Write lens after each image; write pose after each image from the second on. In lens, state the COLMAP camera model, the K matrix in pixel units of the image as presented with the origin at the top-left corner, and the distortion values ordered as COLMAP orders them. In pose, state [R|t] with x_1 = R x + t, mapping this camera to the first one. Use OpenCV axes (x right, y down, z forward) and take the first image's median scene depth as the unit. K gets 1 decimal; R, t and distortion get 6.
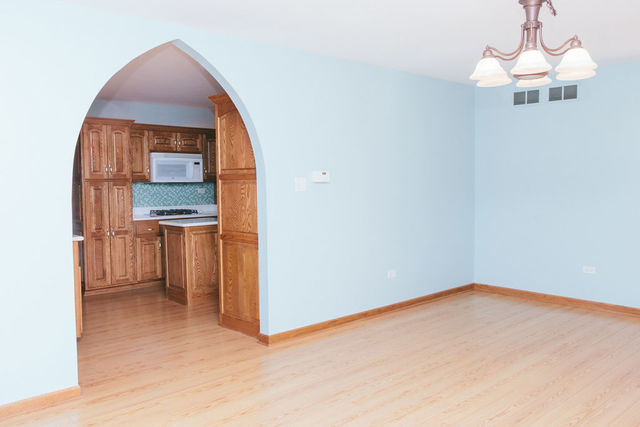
lens RADIAL K [[535.8, 0, 306.6], [0, 535.8, 194.1], [0, 0, 1]] dist [0.004946, 0.015104]
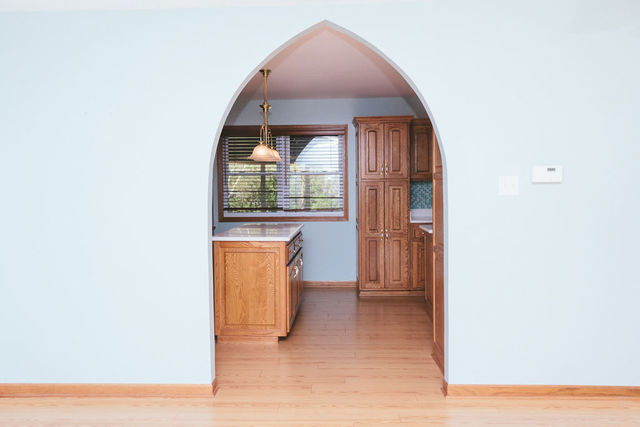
lens RADIAL K [[535.8, 0, 320.2], [0, 535.8, 191.1], [0, 0, 1]] dist [0.004946, 0.015104]
pose [[0.712395, 0.010144, -0.701706, 0.303059], [-0.012843, 0.999917, 0.001416, -0.007739], [0.701661, 0.008003, 0.712466, 0.300065]]
